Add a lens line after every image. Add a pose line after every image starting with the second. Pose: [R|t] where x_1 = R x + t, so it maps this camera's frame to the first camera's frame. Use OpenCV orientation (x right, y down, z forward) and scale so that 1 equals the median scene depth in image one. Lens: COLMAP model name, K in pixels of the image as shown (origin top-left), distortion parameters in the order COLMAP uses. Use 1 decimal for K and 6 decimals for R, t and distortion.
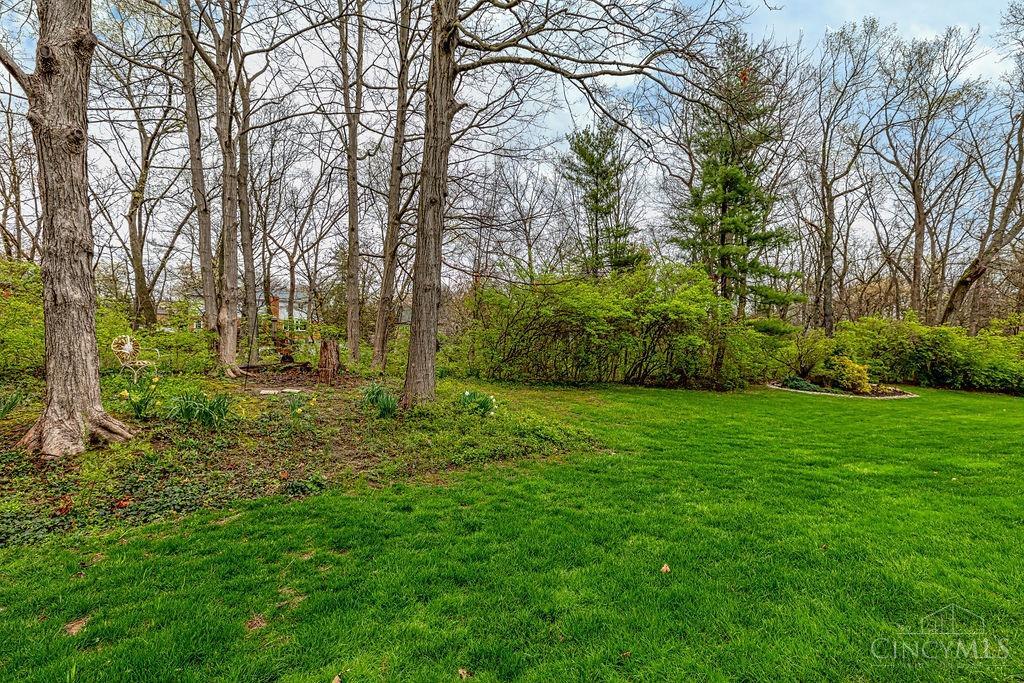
lens RADIAL K [[471.6, 0, 512.0], [0, 471.6, 341.5], [0, 0, 1]] dist [-0.001714, -0.000402]
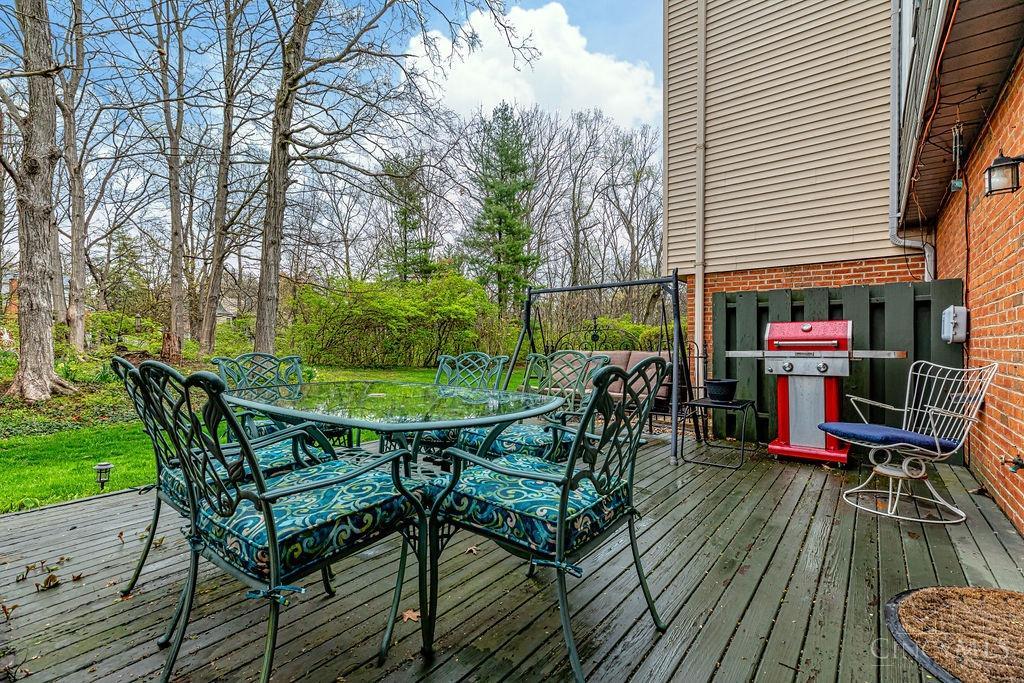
lens RADIAL K [[475.6, 0, 516.3], [0, 475.6, 339.9], [0, 0, 1]] dist [0.007702, 0.000037]
pose [[0.931390, -0.001794, 0.364018, 0.002104], [-0.001629, 0.999957, 0.009096, 0.003247], [-0.364019, -0.009065, 0.931347, -0.379690]]
